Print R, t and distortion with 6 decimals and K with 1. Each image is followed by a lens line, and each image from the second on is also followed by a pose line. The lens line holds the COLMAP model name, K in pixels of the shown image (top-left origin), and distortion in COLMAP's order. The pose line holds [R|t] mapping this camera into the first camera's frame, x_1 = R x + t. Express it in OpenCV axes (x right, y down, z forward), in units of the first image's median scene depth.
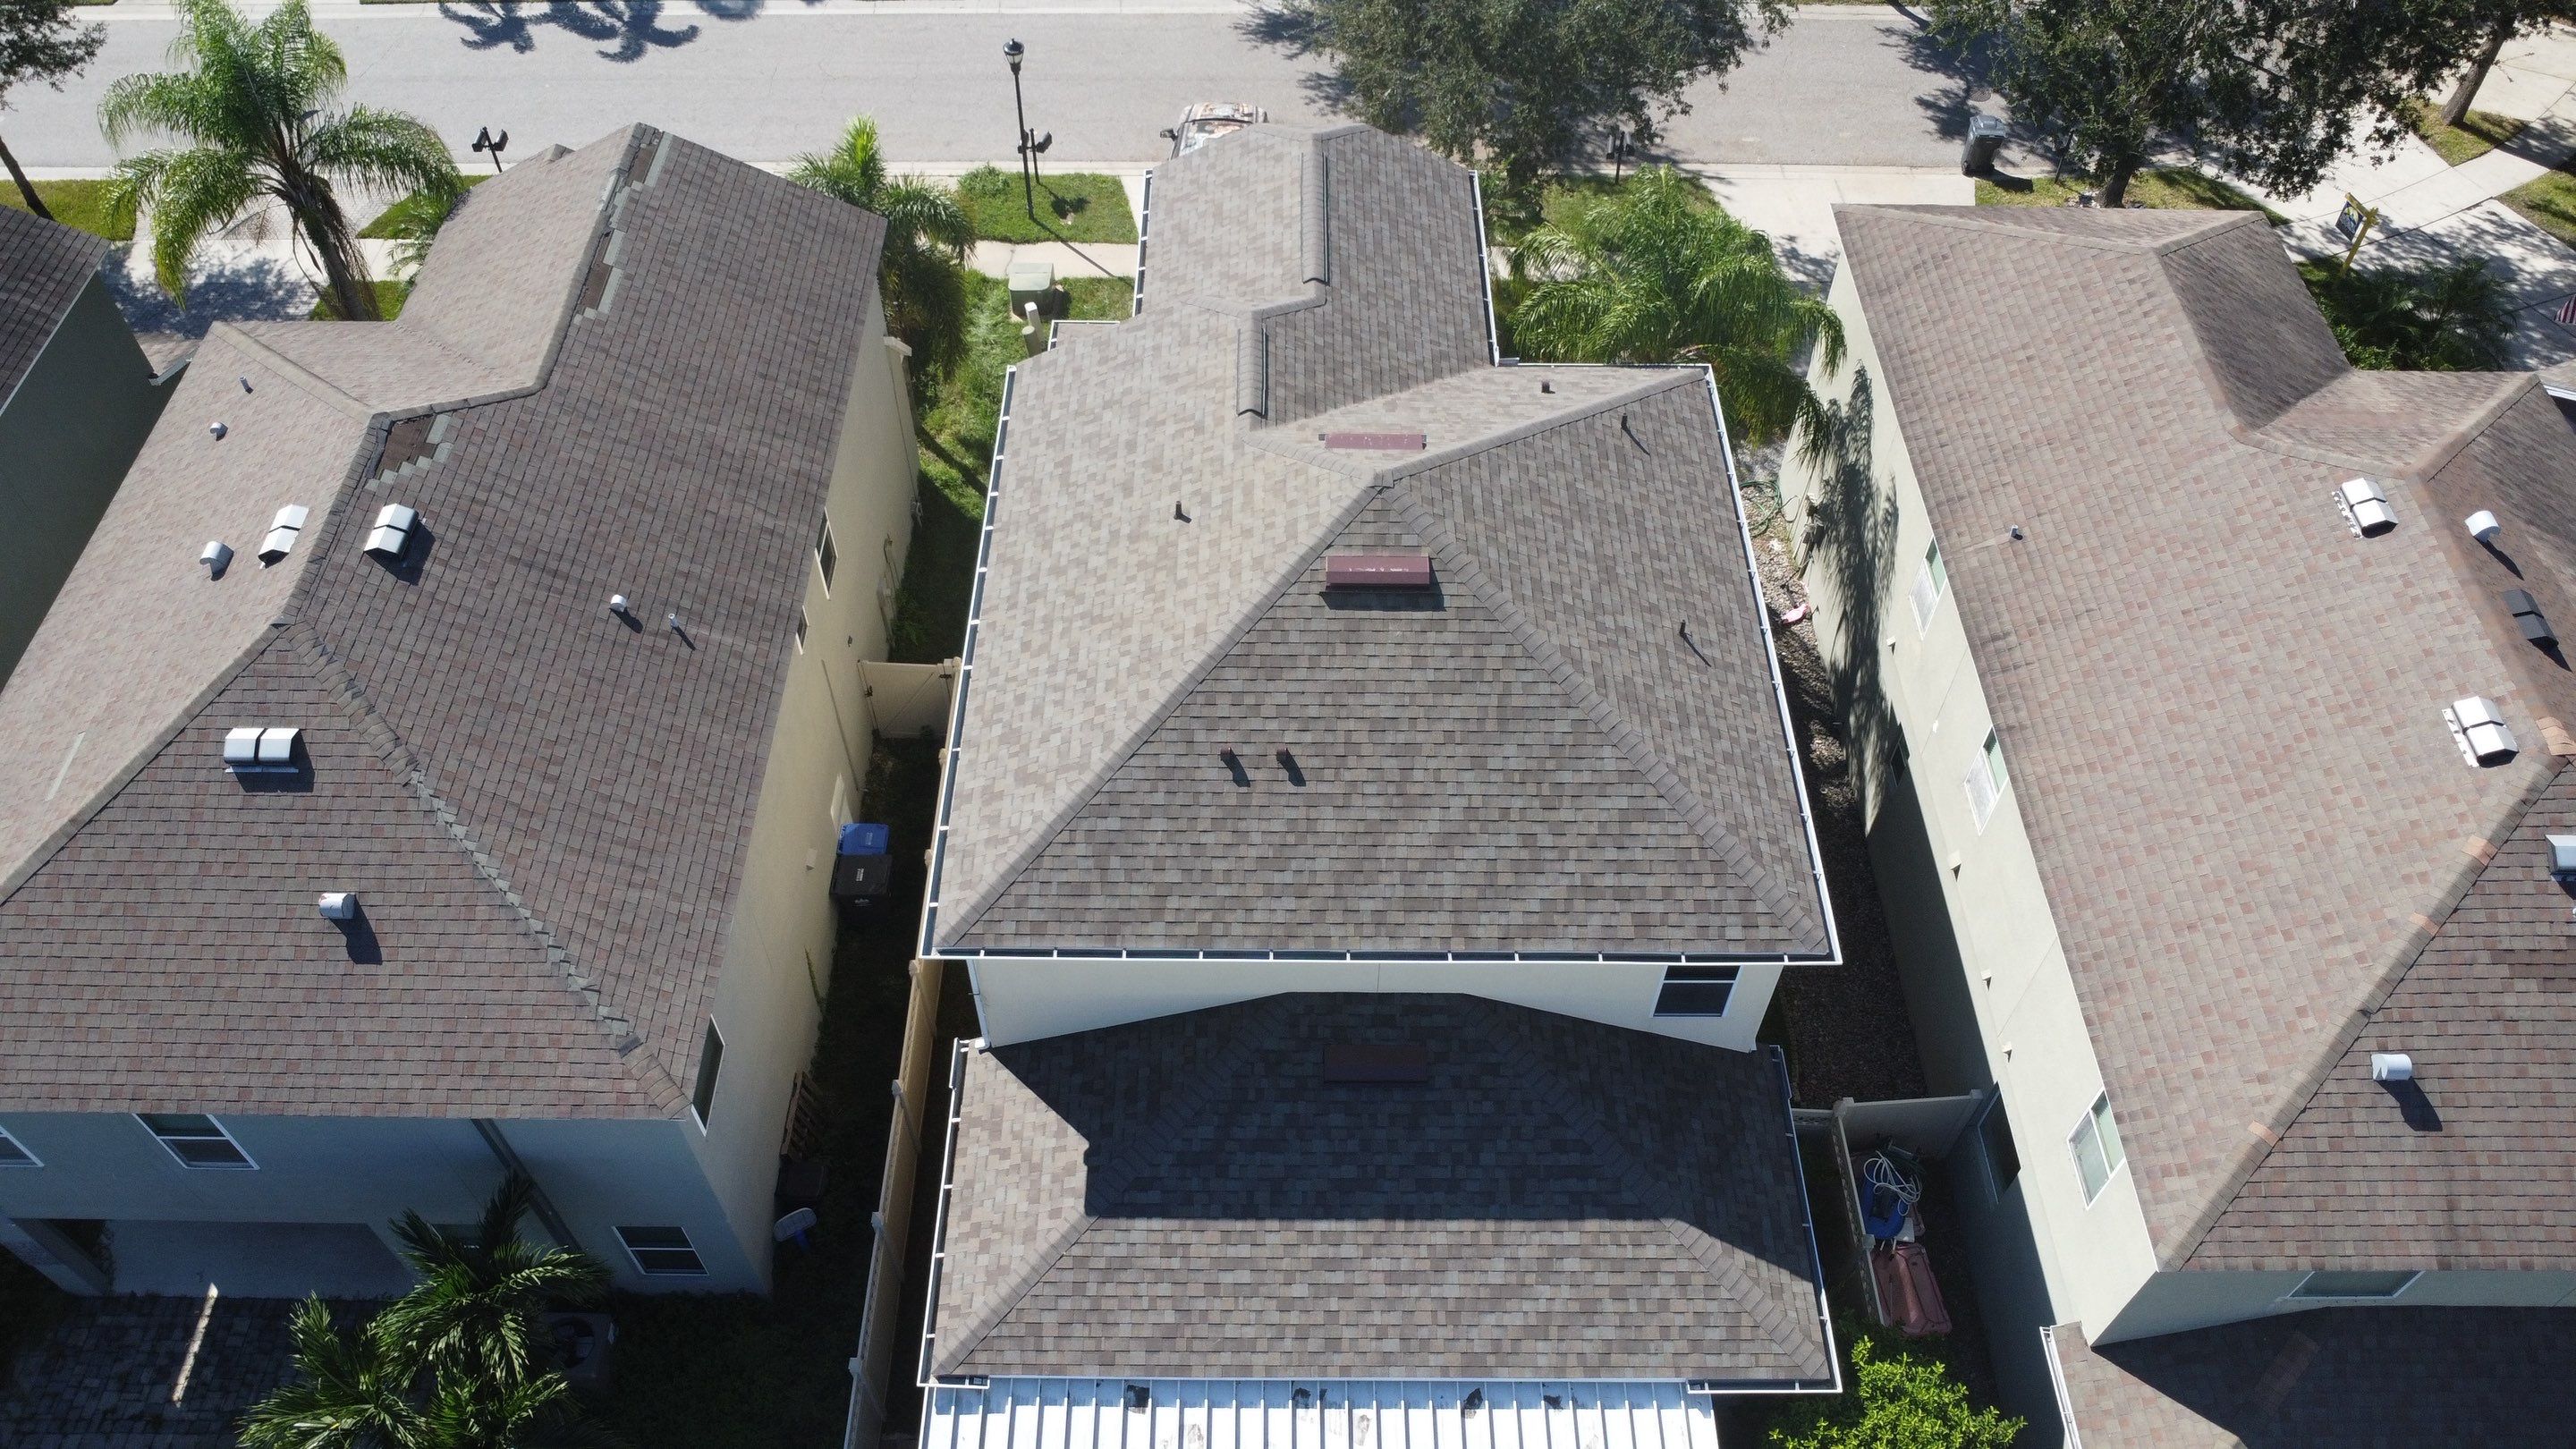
lens RADIAL K [[1875.5, 0, 1279.6], [0, 1875.5, 720.2], [0, 0, 1]] dist [-0.026476, -0.014607]
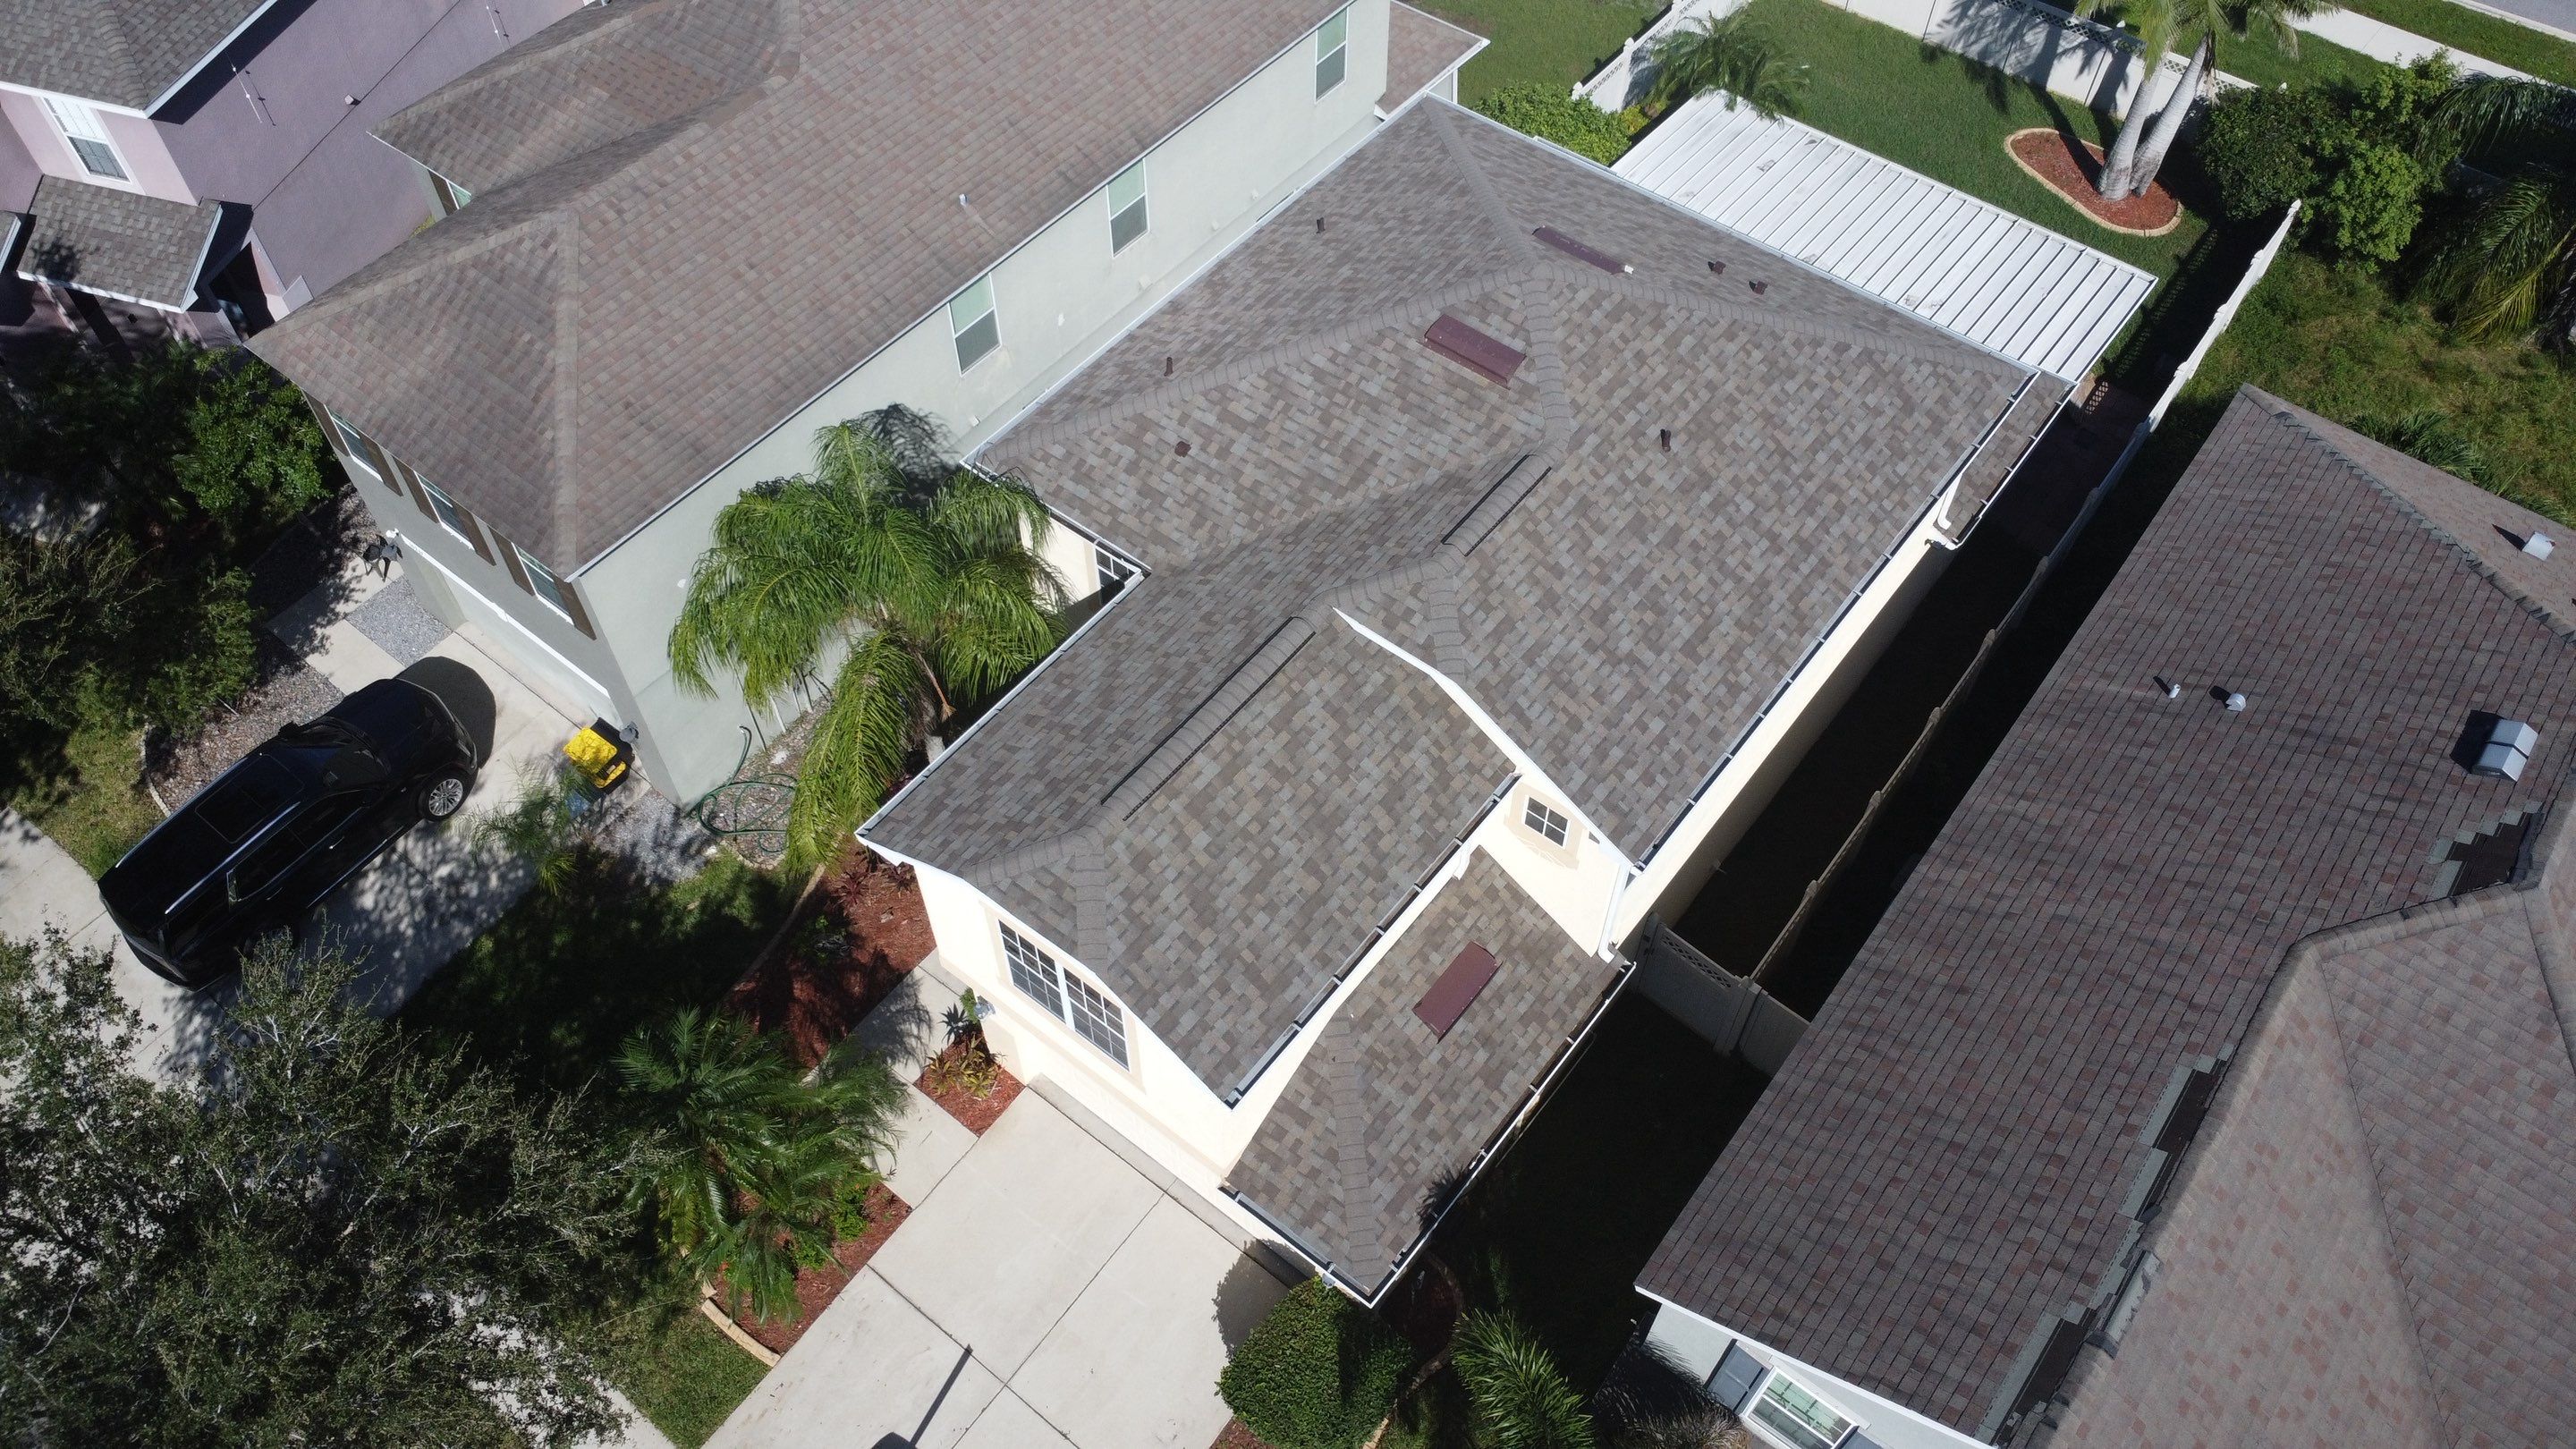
lens RADIAL K [[1875.5, 0, 1284.4], [0, 1875.5, 714.3], [0, 0, 1]] dist [-0.026476, -0.014607]
pose [[-0.786471, -0.496463, 0.367405, -0.351924], [0.472228, -0.099954, 0.875791, -1.158158], [-0.398075, 0.862284, 0.313055, 0.979727]]
